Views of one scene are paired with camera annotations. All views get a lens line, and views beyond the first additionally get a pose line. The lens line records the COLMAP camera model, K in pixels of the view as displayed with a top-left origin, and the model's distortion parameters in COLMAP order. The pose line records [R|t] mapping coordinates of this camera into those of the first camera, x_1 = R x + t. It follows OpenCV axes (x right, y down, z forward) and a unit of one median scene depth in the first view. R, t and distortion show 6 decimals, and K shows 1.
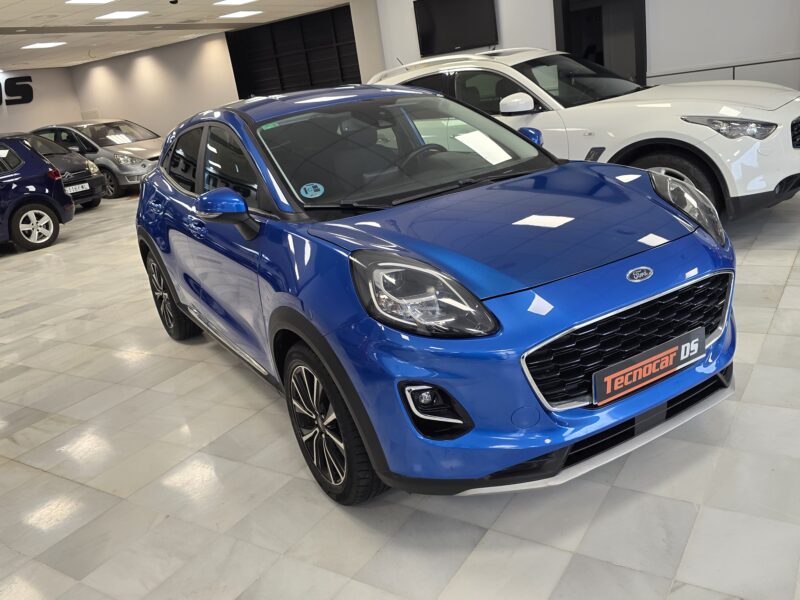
lens RADIAL K [[692.6, 0, 399.9], [0, 692.6, 303.5], [0, 0, 1]] dist [0.082333, -0.096448]
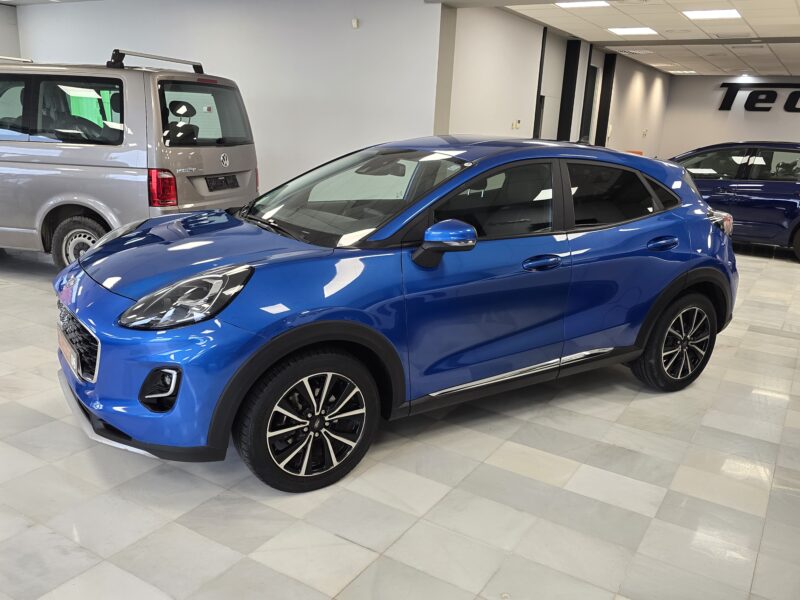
lens RADIAL K [[692.6, 0, 399.9], [0, 692.6, 303.5], [0, 0, 1]] dist [0.082333, -0.096448]
pose [[0.019816, 0.386983, -0.921874, 0.398630], [-0.355529, 0.864516, 0.355263, -0.176594], [0.934455, 0.320713, 0.154715, 0.336755]]
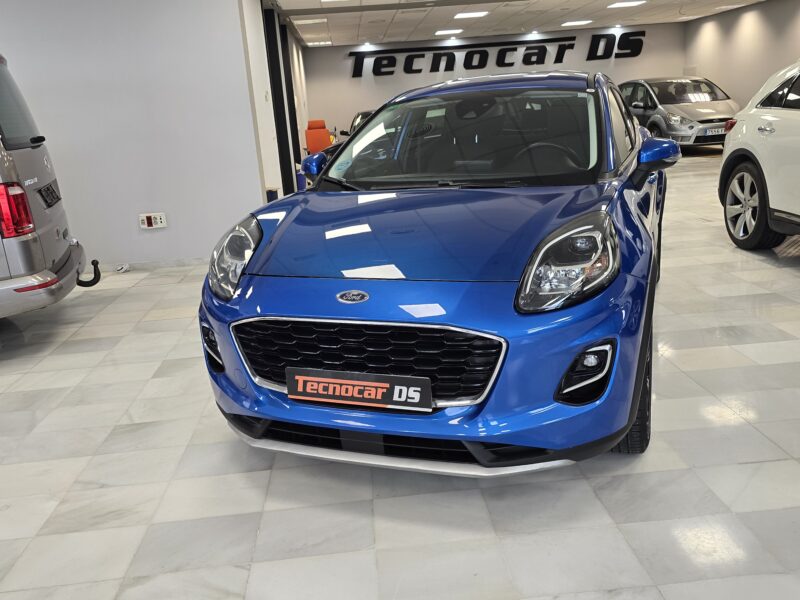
lens RADIAL K [[692.6, 0, 399.9], [0, 692.6, 303.5], [0, 0, 1]] dist [0.082333, -0.096448]
pose [[0.613354, 0.306950, -0.727722, 0.266272], [-0.258010, 0.948710, 0.182701, -0.055310], [0.746477, 0.075699, 0.661091, 0.094222]]
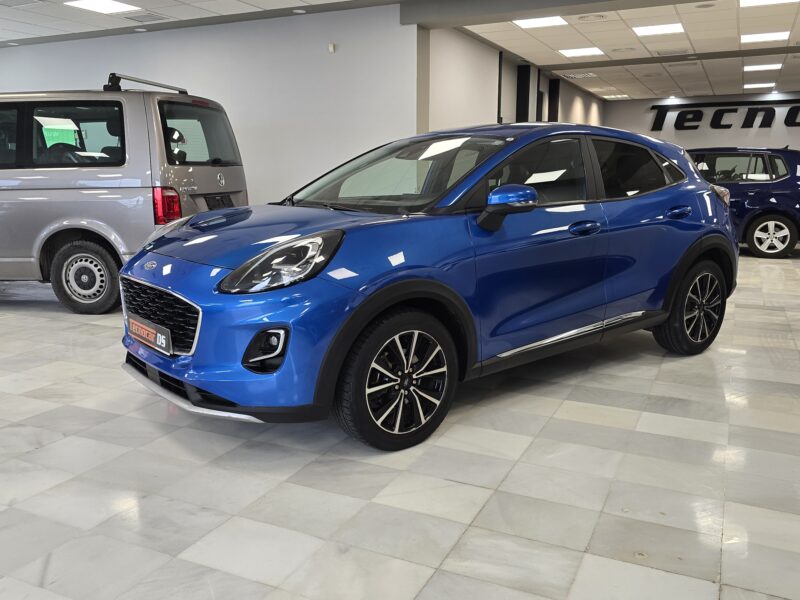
lens RADIAL K [[693.7, 0, 397.8], [0, 693.7, 306.7], [0, 0, 1]] dist [0.086983, -0.102718]
pose [[0.127773, 0.323705, -0.937491, 0.422428], [-0.318216, 0.908645, 0.270374, -0.121967], [0.939368, 0.263779, 0.219108, 0.282372]]
